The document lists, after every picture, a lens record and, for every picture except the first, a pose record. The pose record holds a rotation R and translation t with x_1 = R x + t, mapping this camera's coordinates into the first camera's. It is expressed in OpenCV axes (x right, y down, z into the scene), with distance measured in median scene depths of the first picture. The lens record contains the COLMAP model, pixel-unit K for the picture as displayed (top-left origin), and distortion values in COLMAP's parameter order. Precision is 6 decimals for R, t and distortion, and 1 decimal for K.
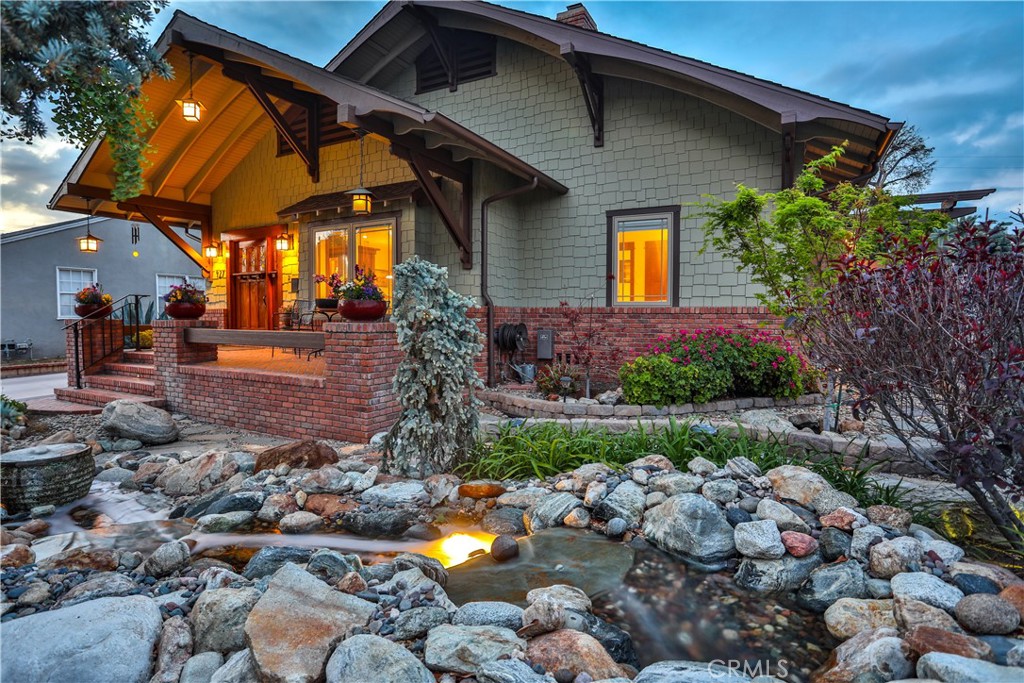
lens RADIAL K [[526.6, 0, 507.9], [0, 526.6, 341.7], [0, 0, 1]] dist [-0.092285, 0.046655]
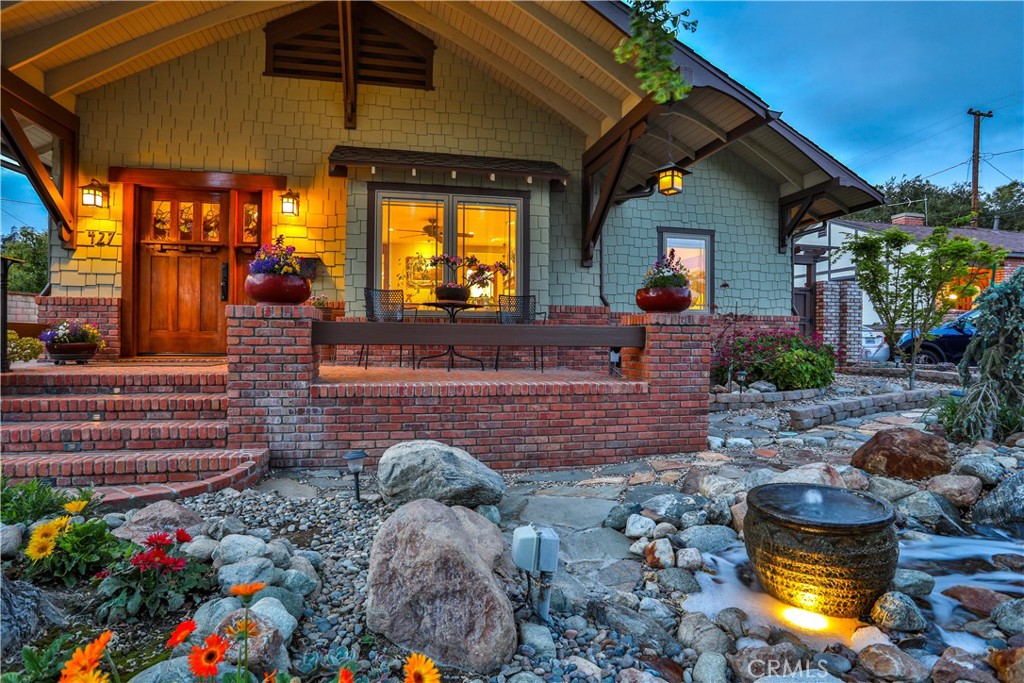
lens RADIAL K [[526.6, 0, 507.9], [0, 526.6, 341.7], [0, 0, 1]] dist [-0.092285, 0.046655]
pose [[0.768262, 0.000124, 0.640135, -0.787984], [0.026972, 0.999106, -0.032563, 0.021703], [-0.639567, 0.042283, 0.767572, 0.380015]]
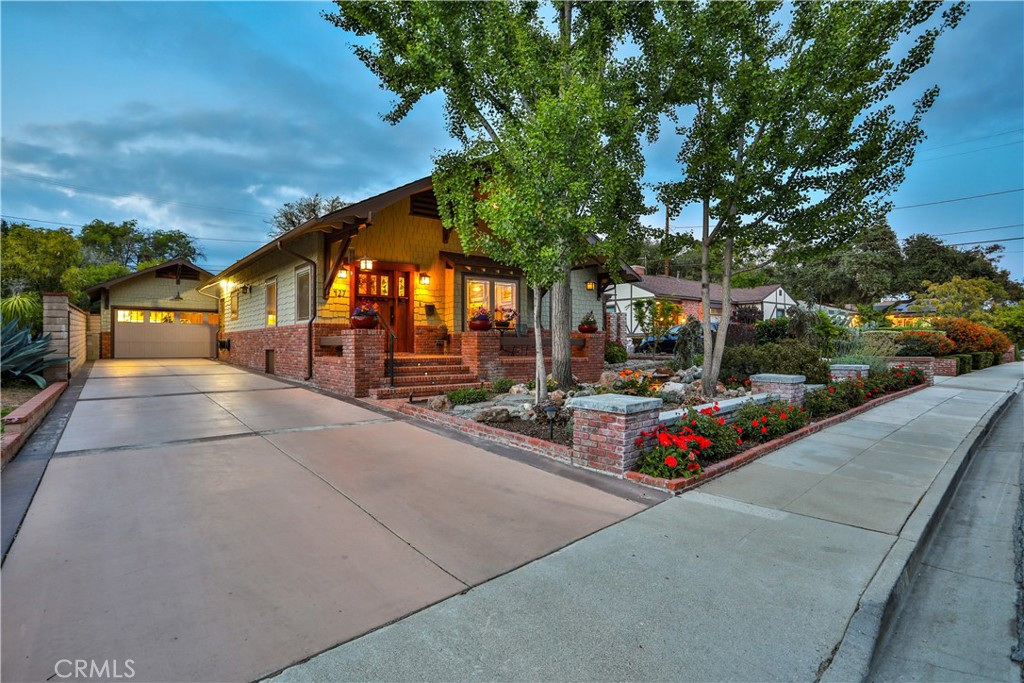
lens RADIAL K [[526.6, 0, 507.9], [0, 526.6, 341.7], [0, 0, 1]] dist [-0.092285, 0.046655]
pose [[0.404398, 0.001278, 0.914582, -2.019707], [0.047252, 0.998634, -0.022289, 0.026341], [-0.913362, 0.052230, 0.403785, 0.272350]]
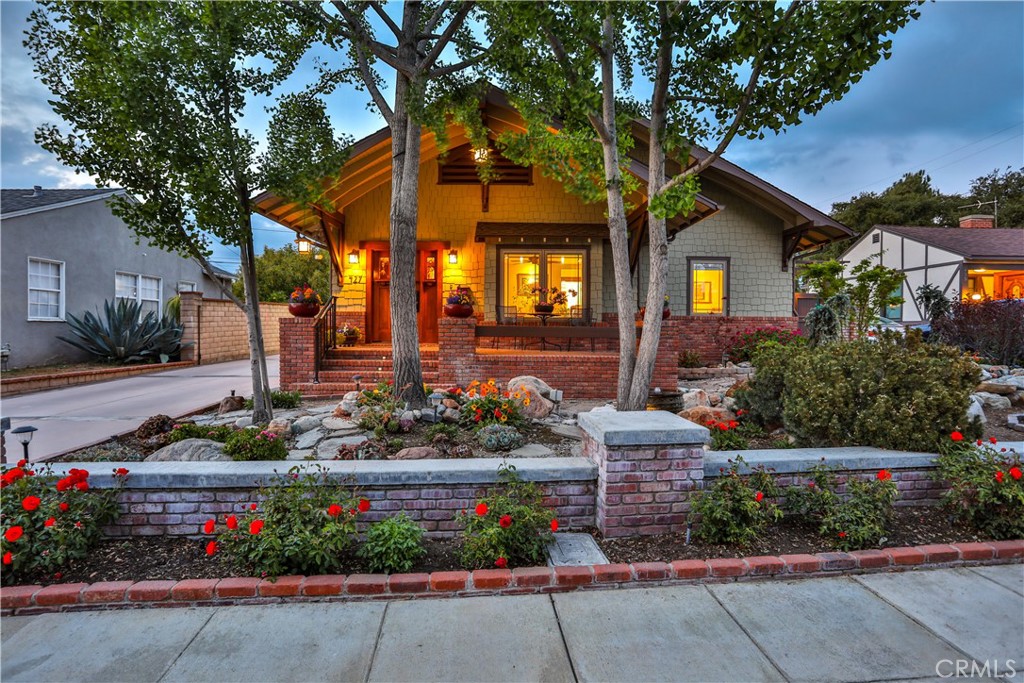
lens RADIAL K [[526.6, 0, 507.9], [0, 526.6, 341.7], [0, 0, 1]] dist [-0.092285, 0.046655]
pose [[0.883255, -0.005116, 0.468866, -1.090594], [0.018417, 0.999547, -0.023788, 0.042716], [-0.468532, 0.029646, 0.882949, -0.156200]]
